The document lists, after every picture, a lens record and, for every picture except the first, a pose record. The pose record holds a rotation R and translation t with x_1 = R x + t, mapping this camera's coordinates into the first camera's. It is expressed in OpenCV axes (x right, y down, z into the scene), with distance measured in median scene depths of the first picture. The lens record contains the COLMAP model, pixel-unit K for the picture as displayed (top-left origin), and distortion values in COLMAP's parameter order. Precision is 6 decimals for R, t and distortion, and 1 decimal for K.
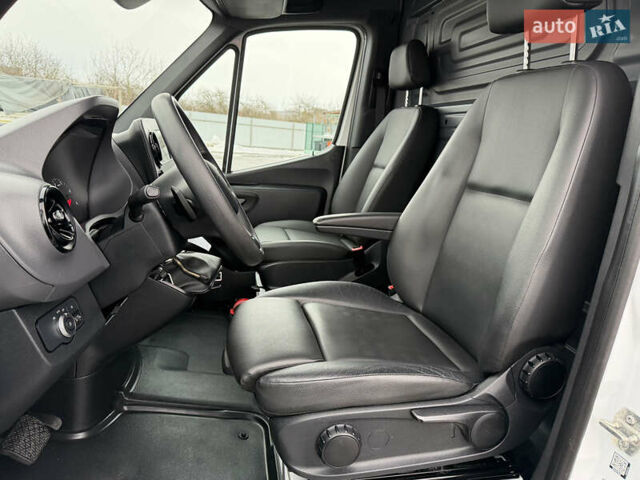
lens RADIAL K [[462.7, 0, 321.1], [0, 462.7, 236.8], [0, 0, 1]] dist [0.054238, -0.059834]
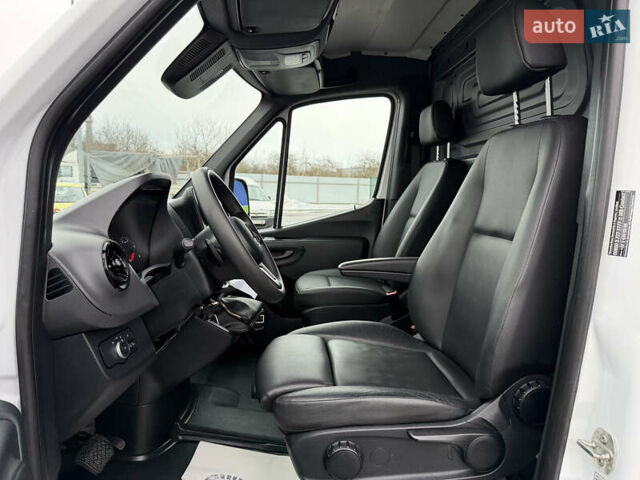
lens RADIAL K [[461.9, 0, 320.0], [0, 461.9, 240.0], [0, 0, 1]] dist [0.068075, -0.074264]
pose [[0.987806, -0.035328, -0.151627, 0.115896], [0.018725, 0.993804, -0.109561, 0.024906], [0.154558, 0.105386, 0.982347, -0.122481]]
